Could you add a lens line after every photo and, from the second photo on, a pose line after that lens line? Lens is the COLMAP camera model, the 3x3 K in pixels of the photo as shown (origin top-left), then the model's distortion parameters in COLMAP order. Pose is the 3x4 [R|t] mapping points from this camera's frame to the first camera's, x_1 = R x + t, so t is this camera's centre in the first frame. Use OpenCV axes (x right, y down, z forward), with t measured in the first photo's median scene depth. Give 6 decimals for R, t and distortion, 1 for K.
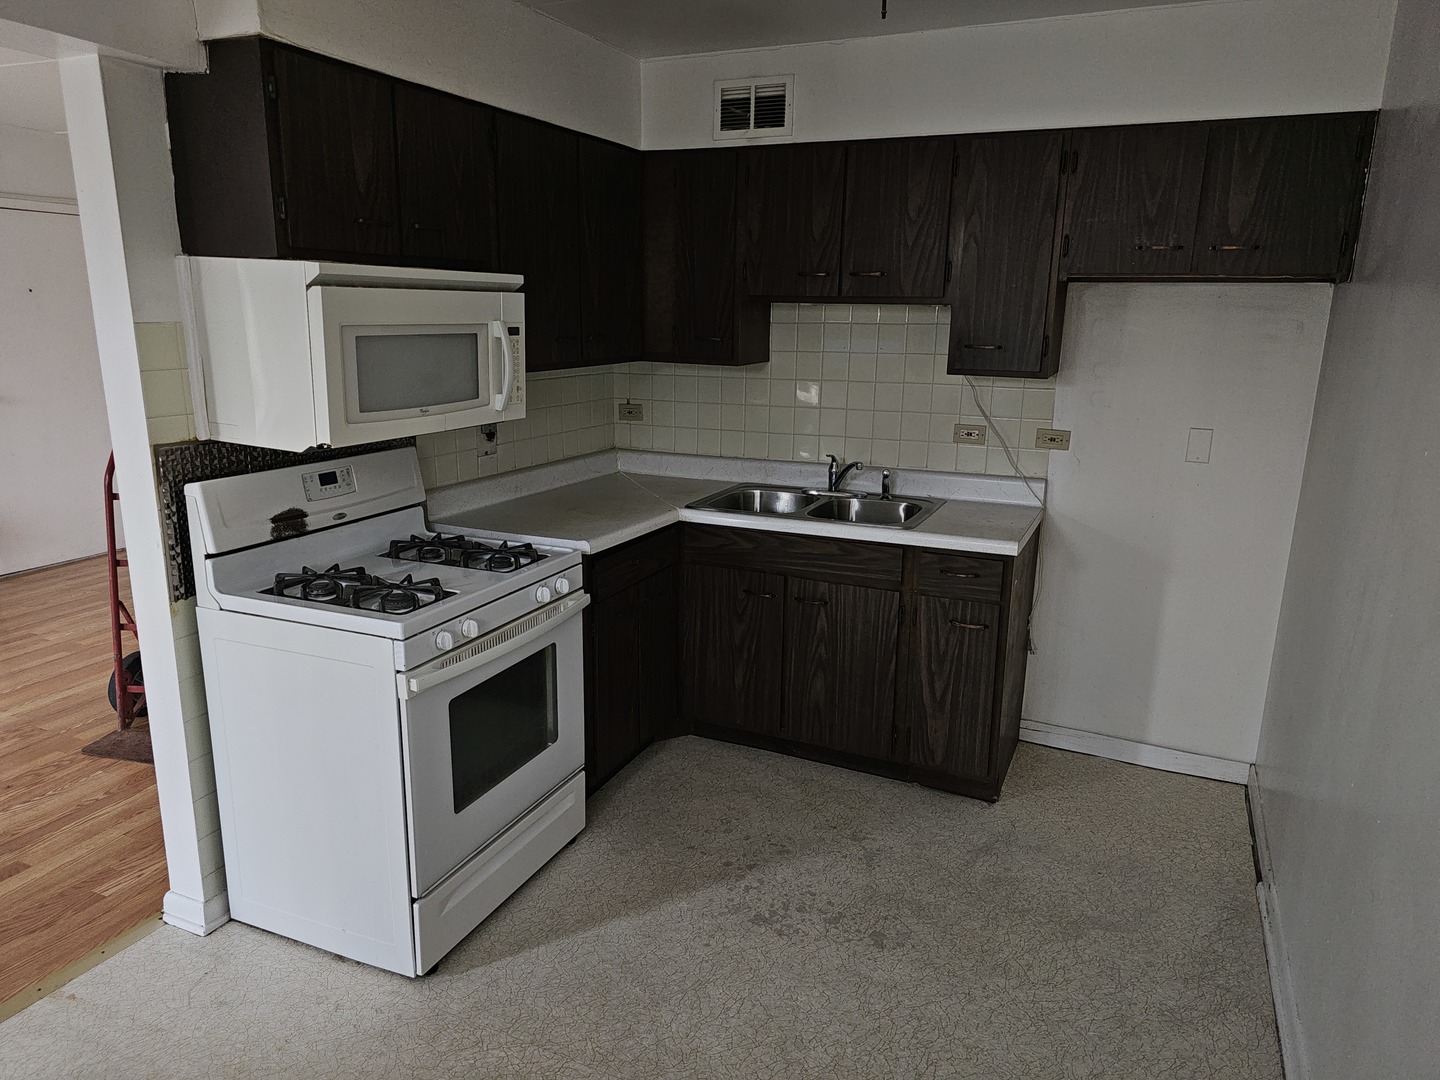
lens RADIAL K [[964.4, 0, 721.1], [0, 964.4, 534.4], [0, 0, 1]] dist [0.049802, -0.041238]
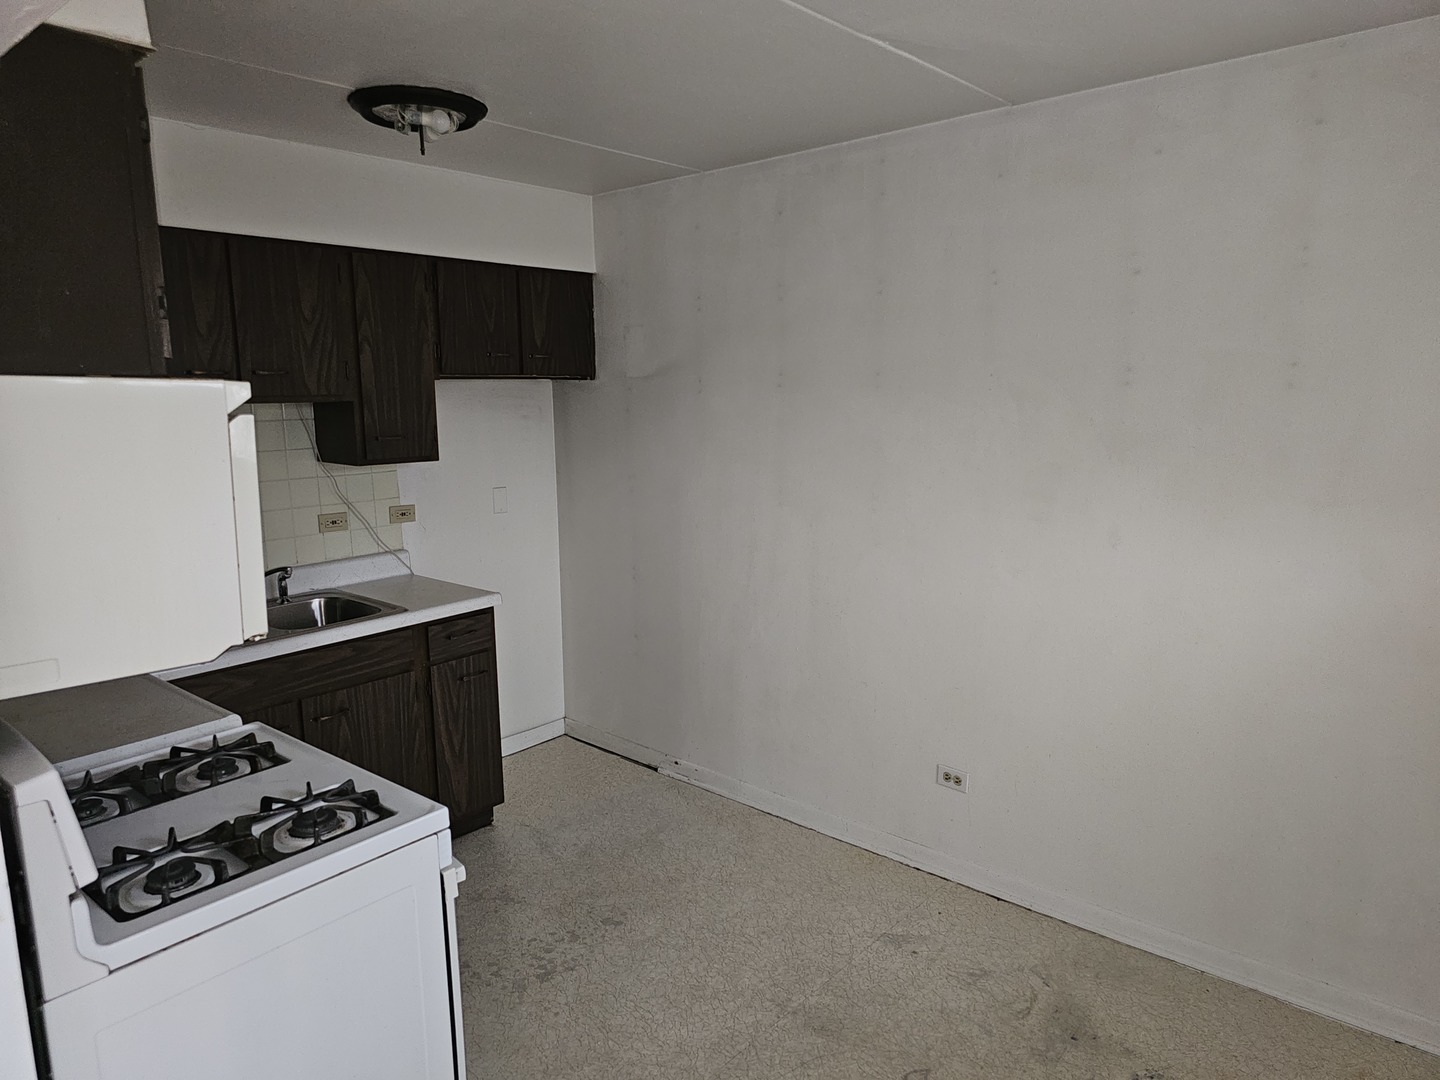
lens RADIAL K [[964.4, 0, 721.2], [0, 964.4, 543.8], [0, 0, 1]] dist [0.049802, -0.041238]
pose [[0.281950, -0.178684, 0.942643, -0.679682], [0.237030, 0.965021, 0.112029, -0.110573], [-0.929688, 0.191849, 0.314442, 0.324043]]
